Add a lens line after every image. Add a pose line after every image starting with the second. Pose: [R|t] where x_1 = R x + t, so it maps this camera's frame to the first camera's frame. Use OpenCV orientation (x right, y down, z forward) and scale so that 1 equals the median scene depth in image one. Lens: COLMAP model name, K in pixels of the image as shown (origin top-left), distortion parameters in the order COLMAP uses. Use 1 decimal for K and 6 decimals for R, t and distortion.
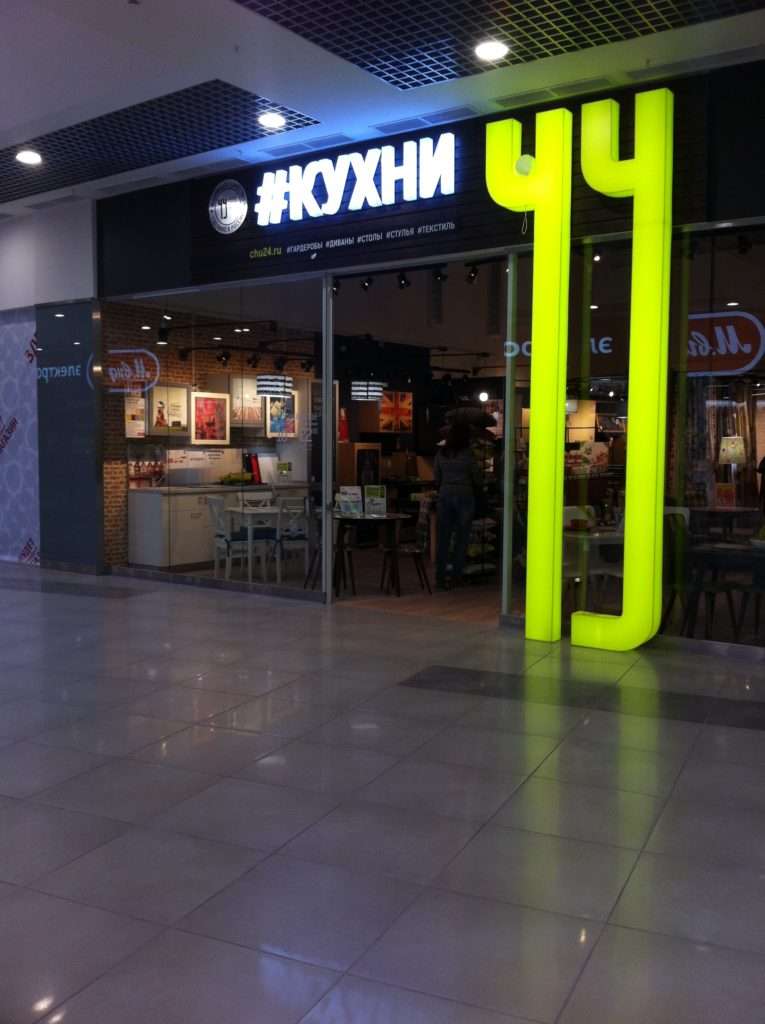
lens RADIAL K [[992.4, 0, 409.0], [0, 992.4, 512.4], [0, 0, 1]] dist [-0.001048, -0.122648]
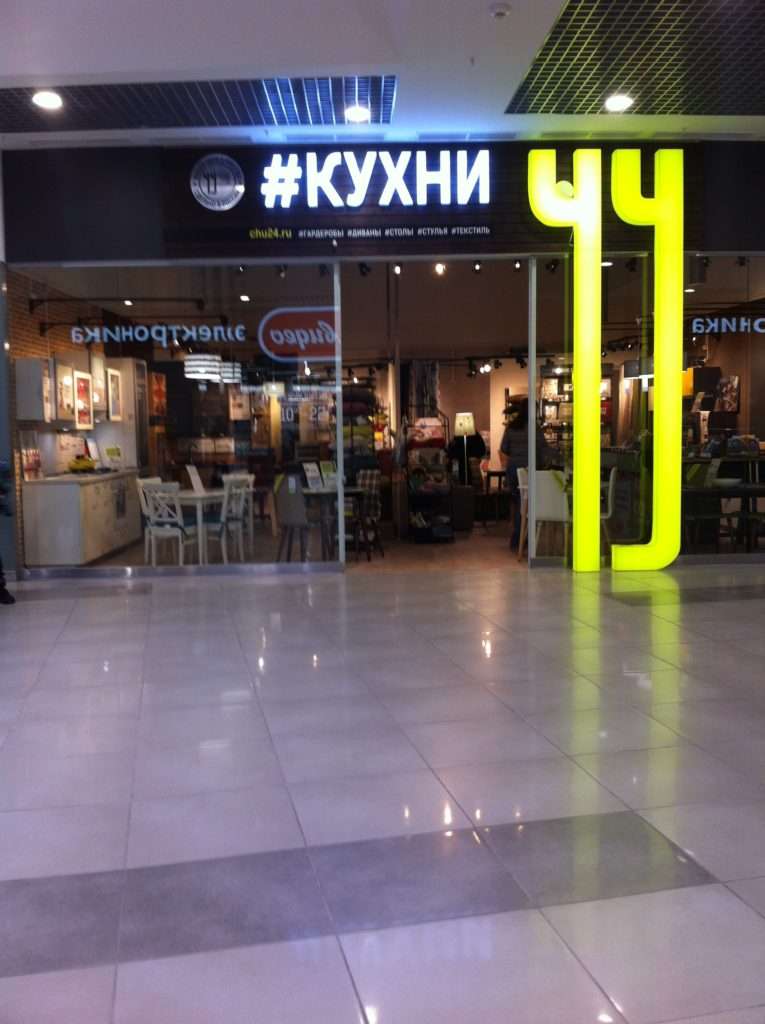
lens RADIAL K [[992.4, 0, 409.0], [0, 992.4, 512.4], [0, 0, 1]] dist [-0.001048, -0.122648]
pose [[0.795852, -0.076214, 0.600676, -0.711615], [0.066587, 0.997046, 0.038283, -0.009025], [-0.601819, 0.009530, 0.798575, 0.120159]]
